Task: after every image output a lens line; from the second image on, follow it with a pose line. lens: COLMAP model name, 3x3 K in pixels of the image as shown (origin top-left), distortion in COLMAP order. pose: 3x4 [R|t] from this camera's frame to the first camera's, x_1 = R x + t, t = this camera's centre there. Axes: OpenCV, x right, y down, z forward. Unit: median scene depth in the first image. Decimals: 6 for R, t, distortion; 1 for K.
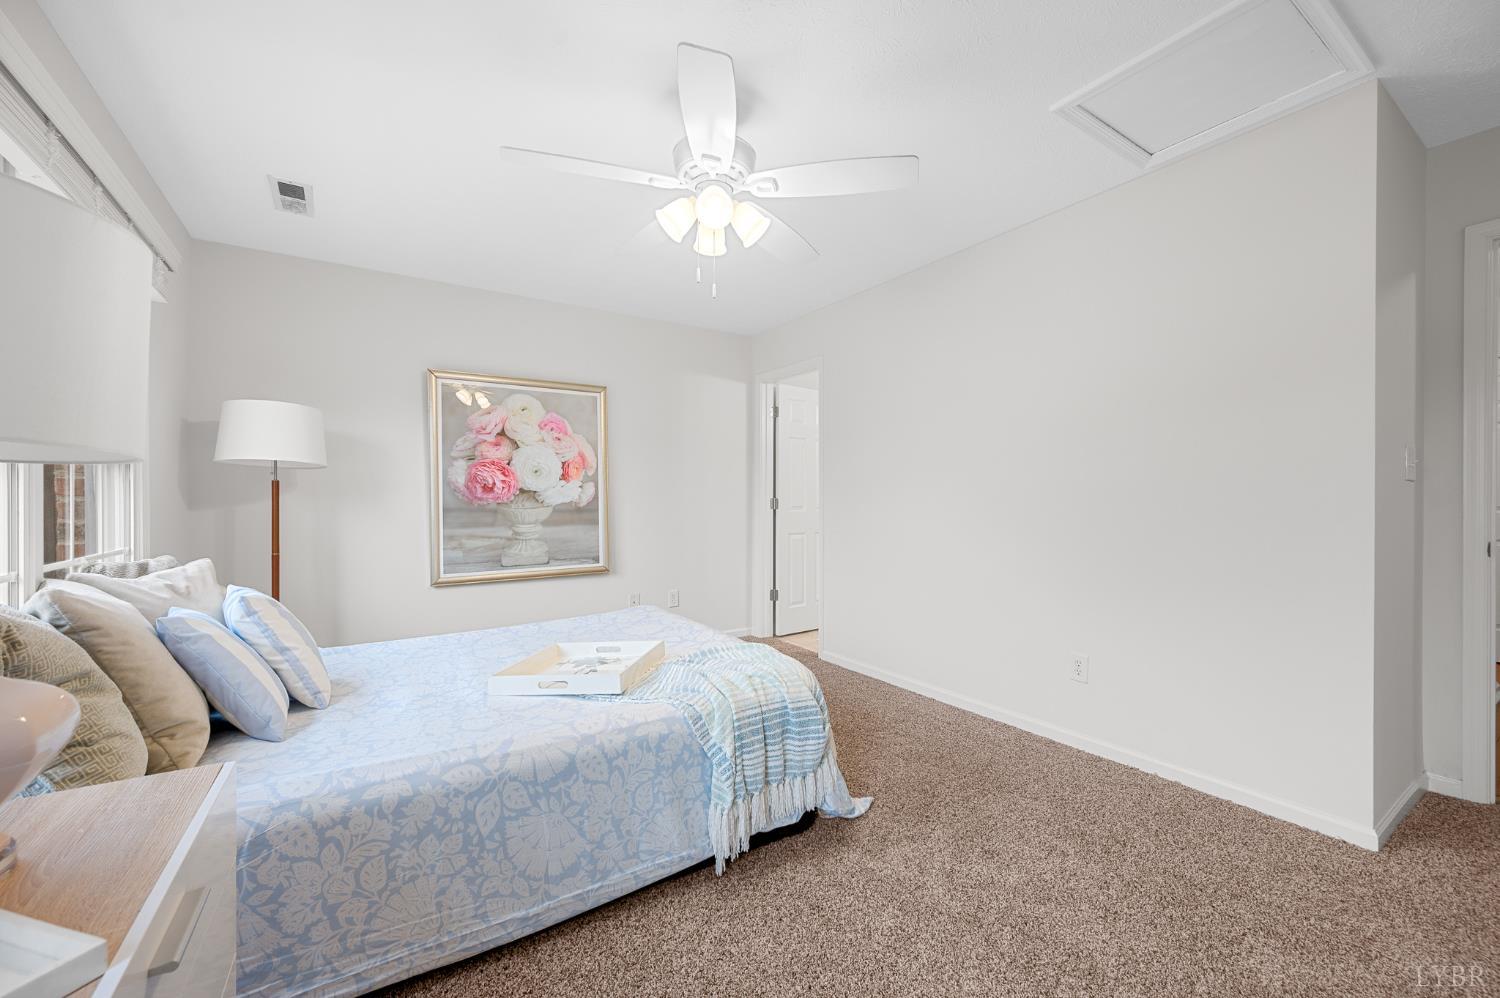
lens RADIAL K [[612.1, 0, 749.9], [0, 612.1, 496.0], [0, 0, 1]] dist [0.003534, 0.000168]
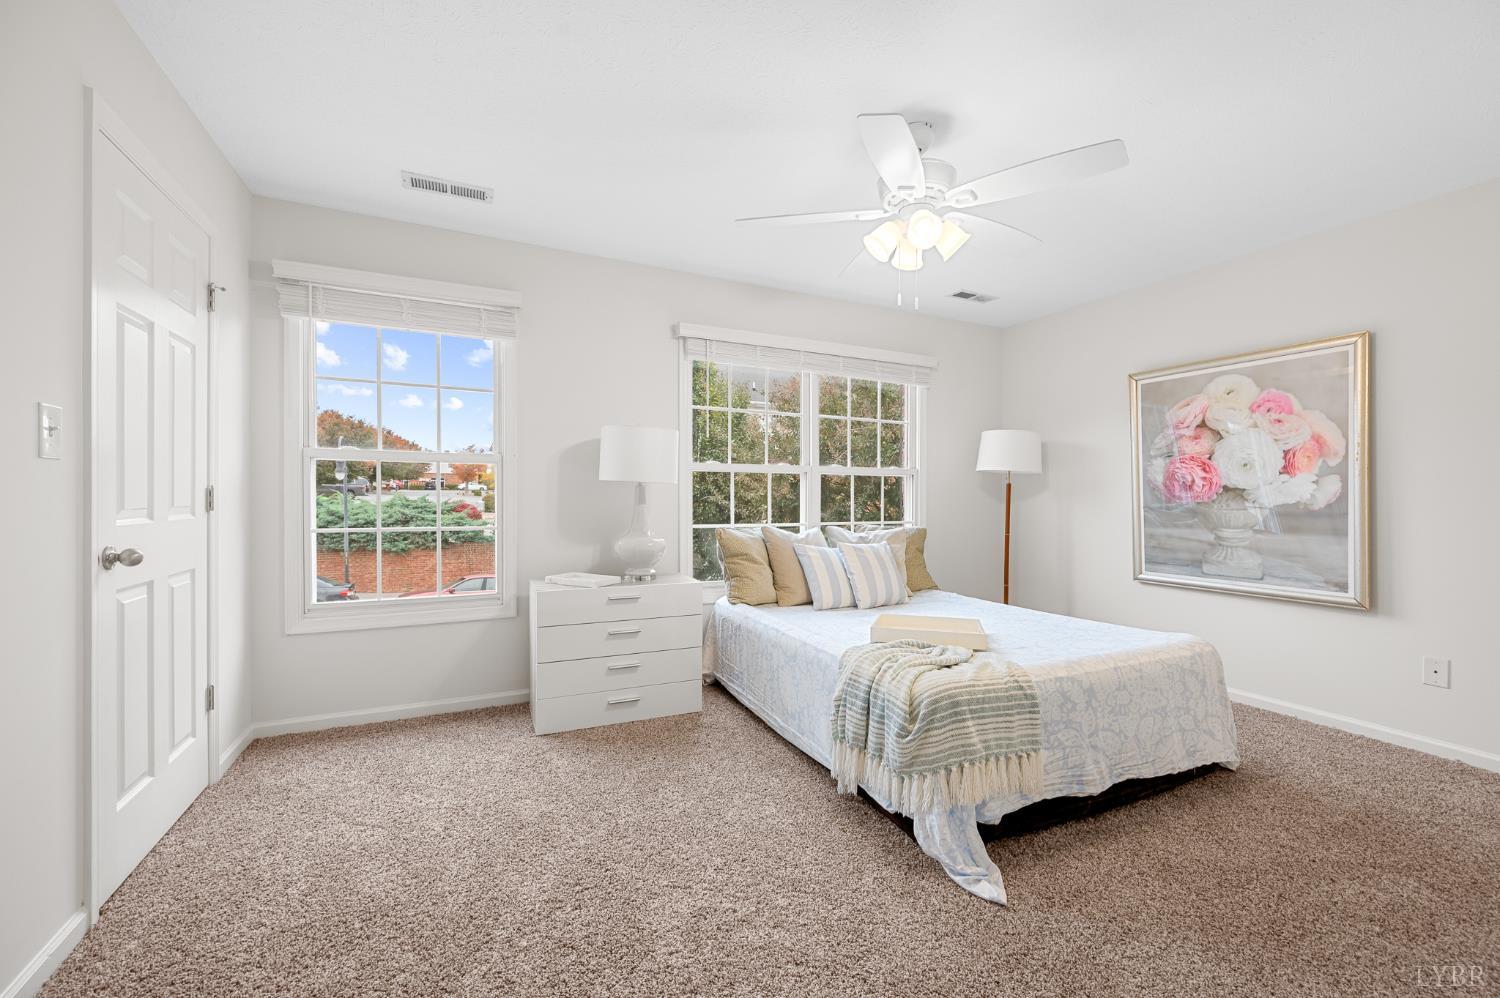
lens RADIAL K [[612.1, 0, 749.8], [0, 612.1, 496.7], [0, 0, 1]] dist [0.003534, 0.000168]
pose [[-0.152929, 0.000855, -0.988237, 0.580963], [-0.006674, 0.999976, 0.001898, 0.005458], [0.988215, 0.006886, -0.152920, 0.482871]]
